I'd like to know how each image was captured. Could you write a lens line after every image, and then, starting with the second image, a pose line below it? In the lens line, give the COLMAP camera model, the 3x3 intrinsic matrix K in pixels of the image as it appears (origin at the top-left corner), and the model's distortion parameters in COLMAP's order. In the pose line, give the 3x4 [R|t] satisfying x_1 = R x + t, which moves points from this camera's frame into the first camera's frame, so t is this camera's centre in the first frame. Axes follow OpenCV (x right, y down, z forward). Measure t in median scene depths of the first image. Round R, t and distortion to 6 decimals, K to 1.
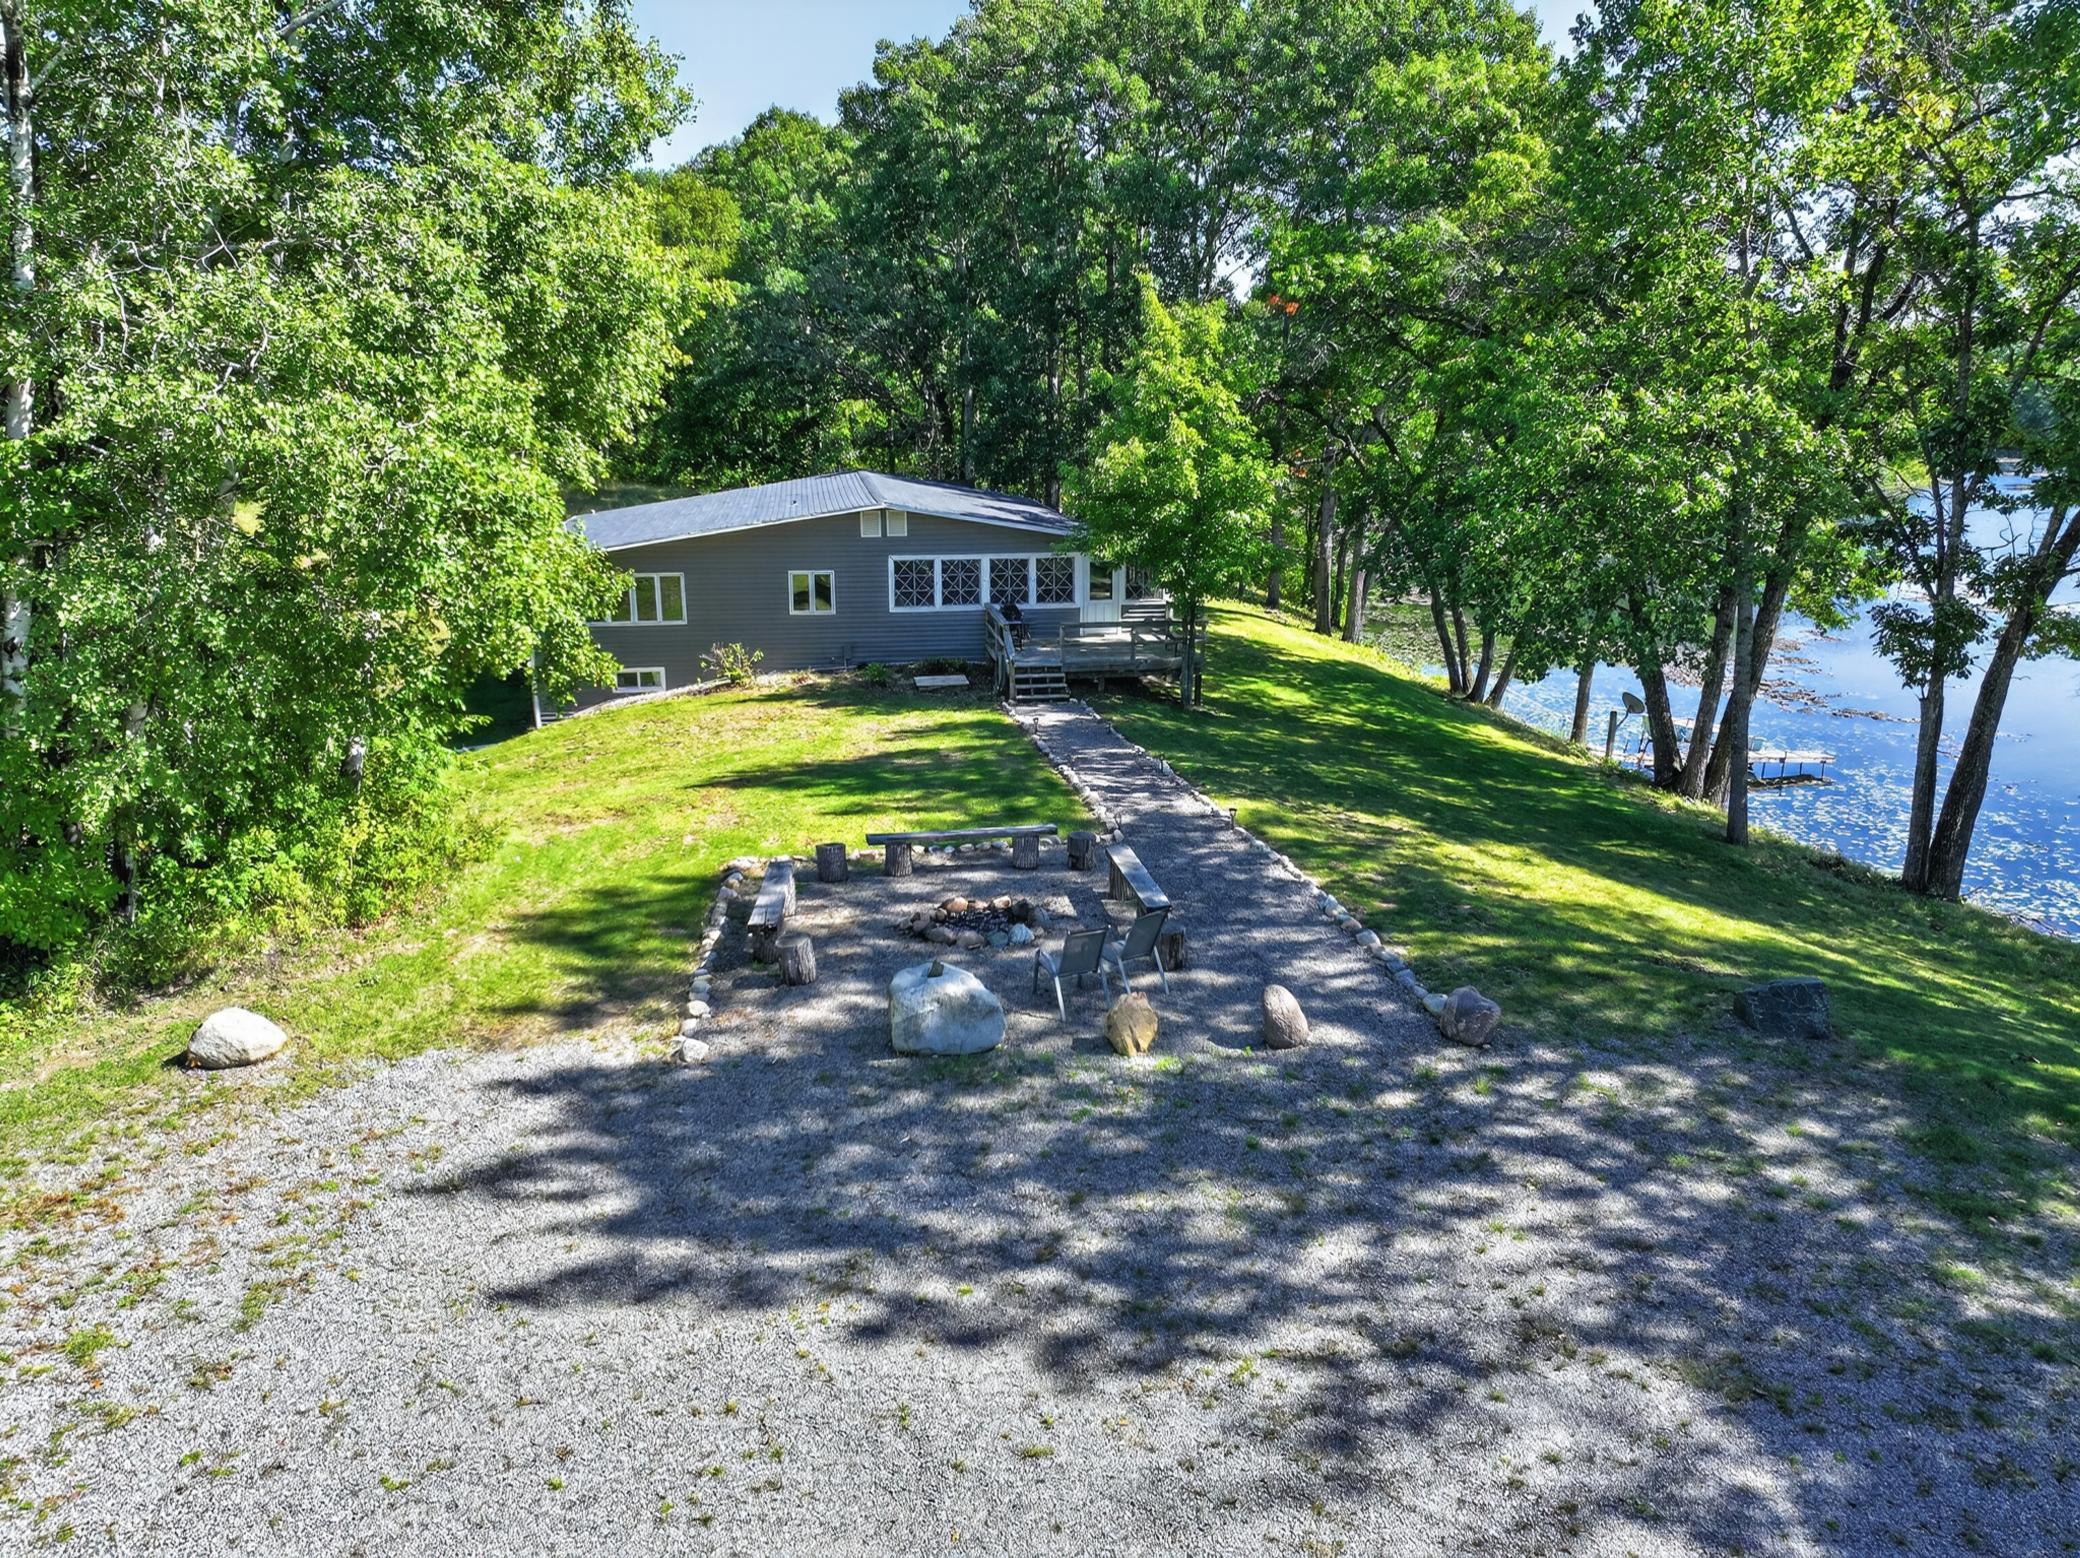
lens RADIAL K [[1439.8, 0, 1045.2], [0, 1439.8, 774.3], [0, 0, 1]] dist [0.004728, 0.002217]
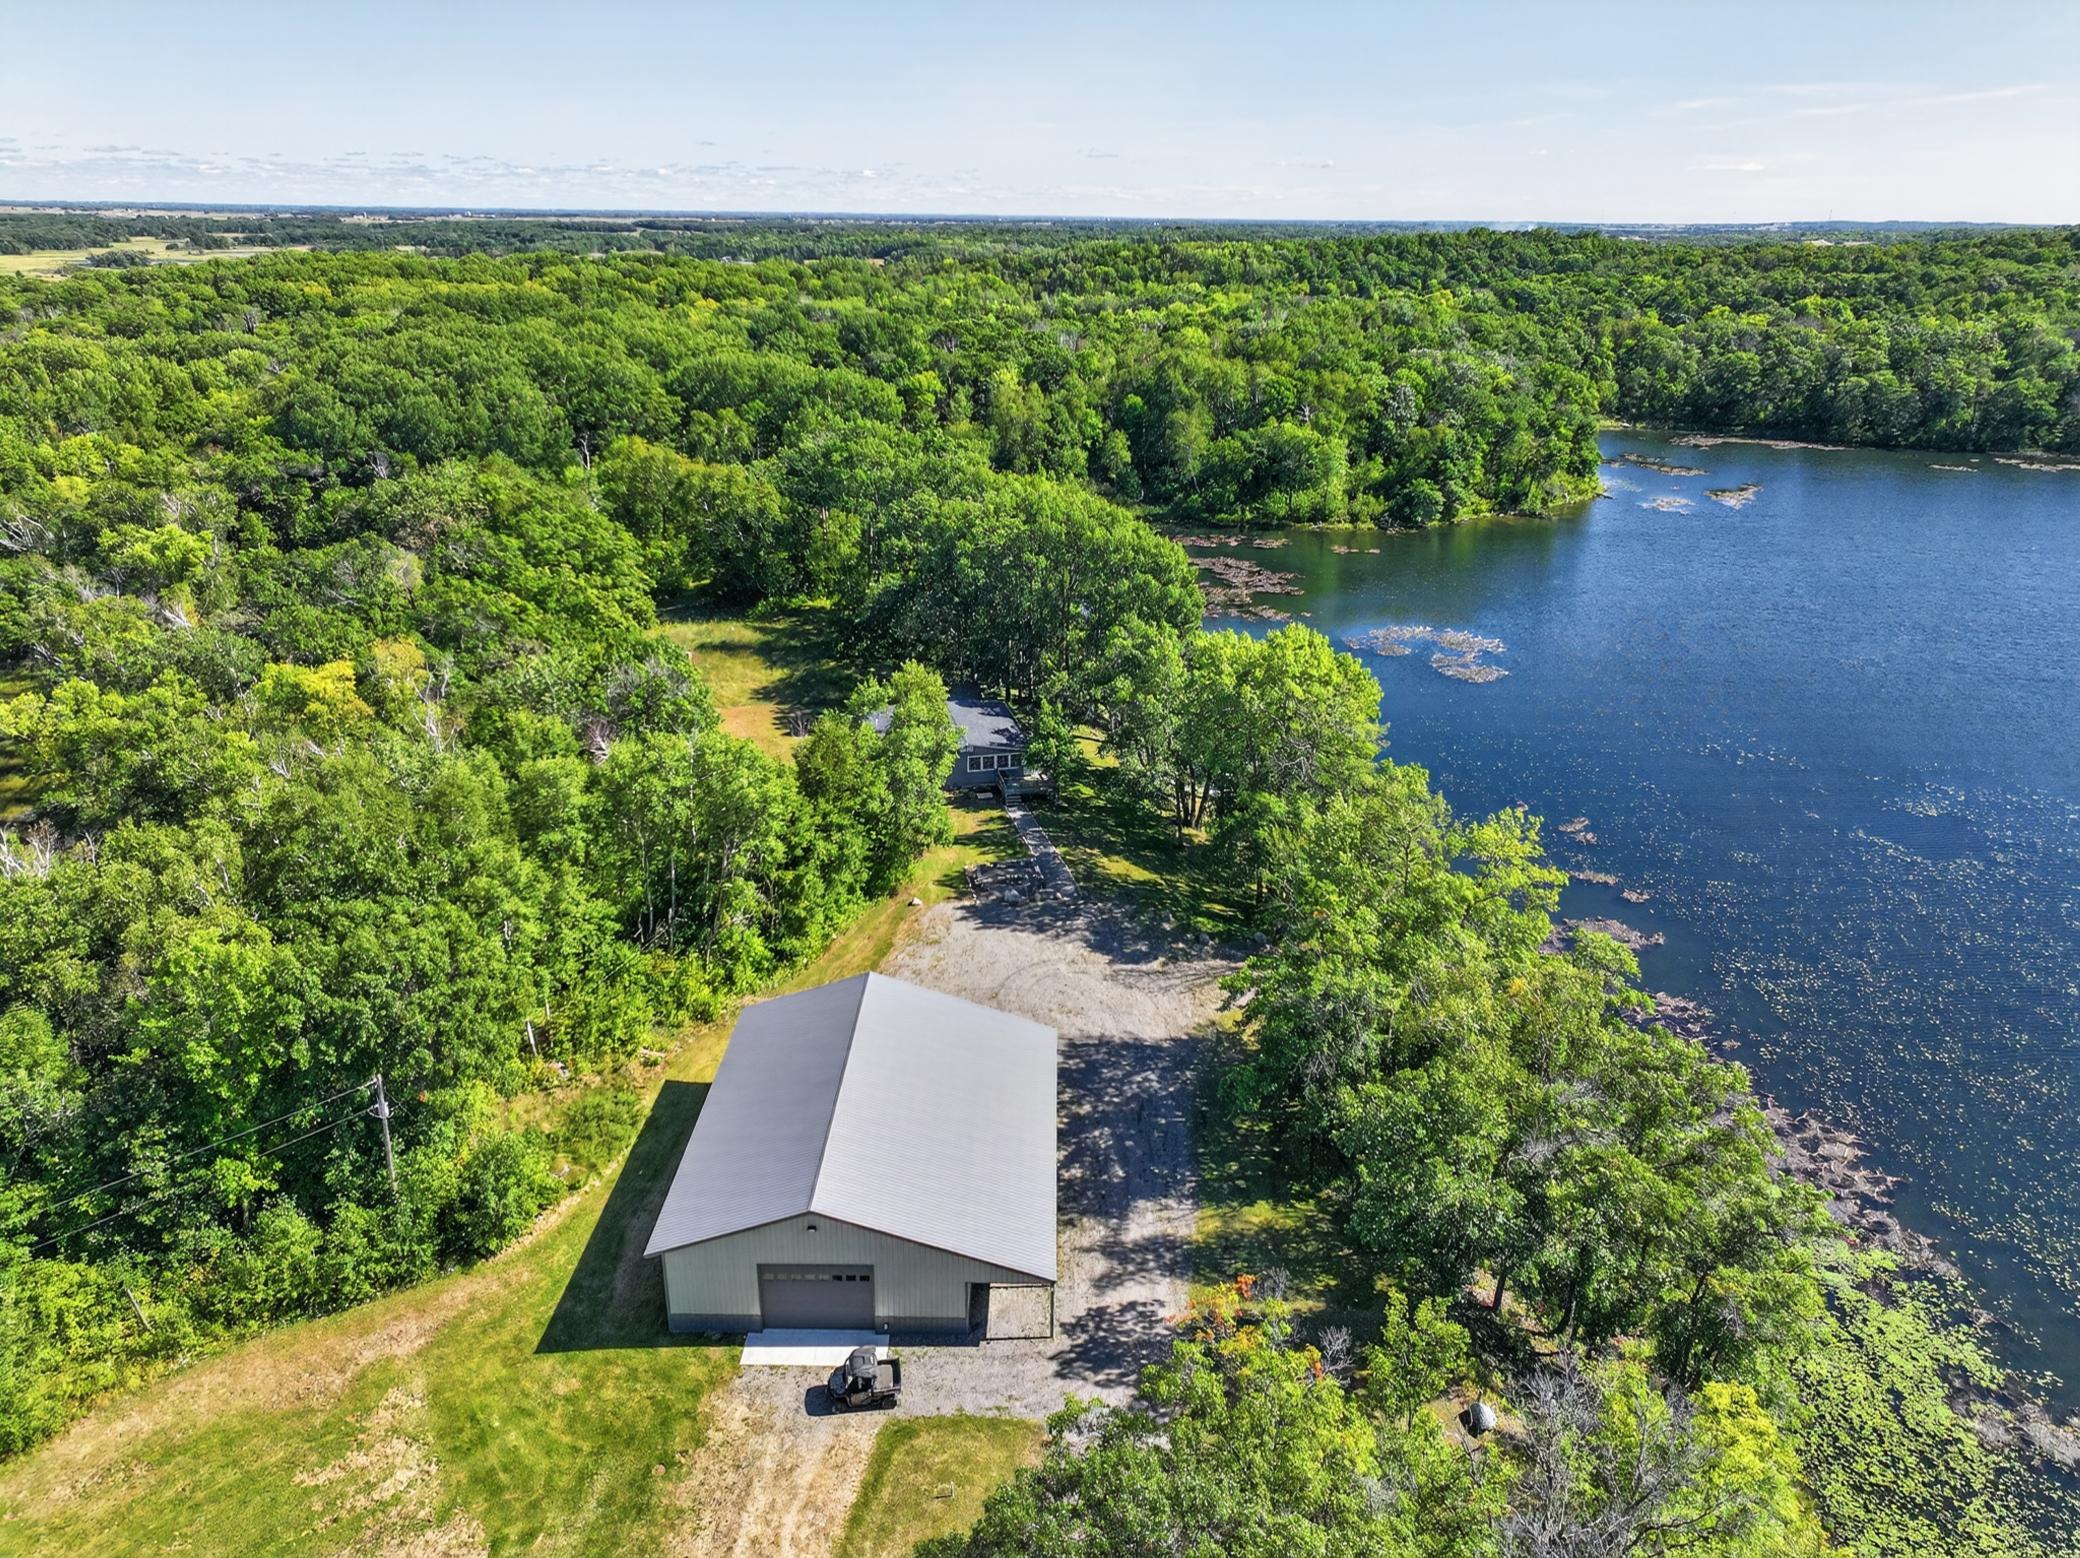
lens RADIAL K [[1439.8, 0, 1039.2], [0, 1439.8, 775.1], [0, 0, 1]] dist [0.004728, 0.002217]
pose [[0.998475, -0.015620, 0.052959, -0.138453], [0.009755, 0.993966, 0.109250, -0.548214], [-0.054346, -0.108567, 0.992603, -2.724810]]
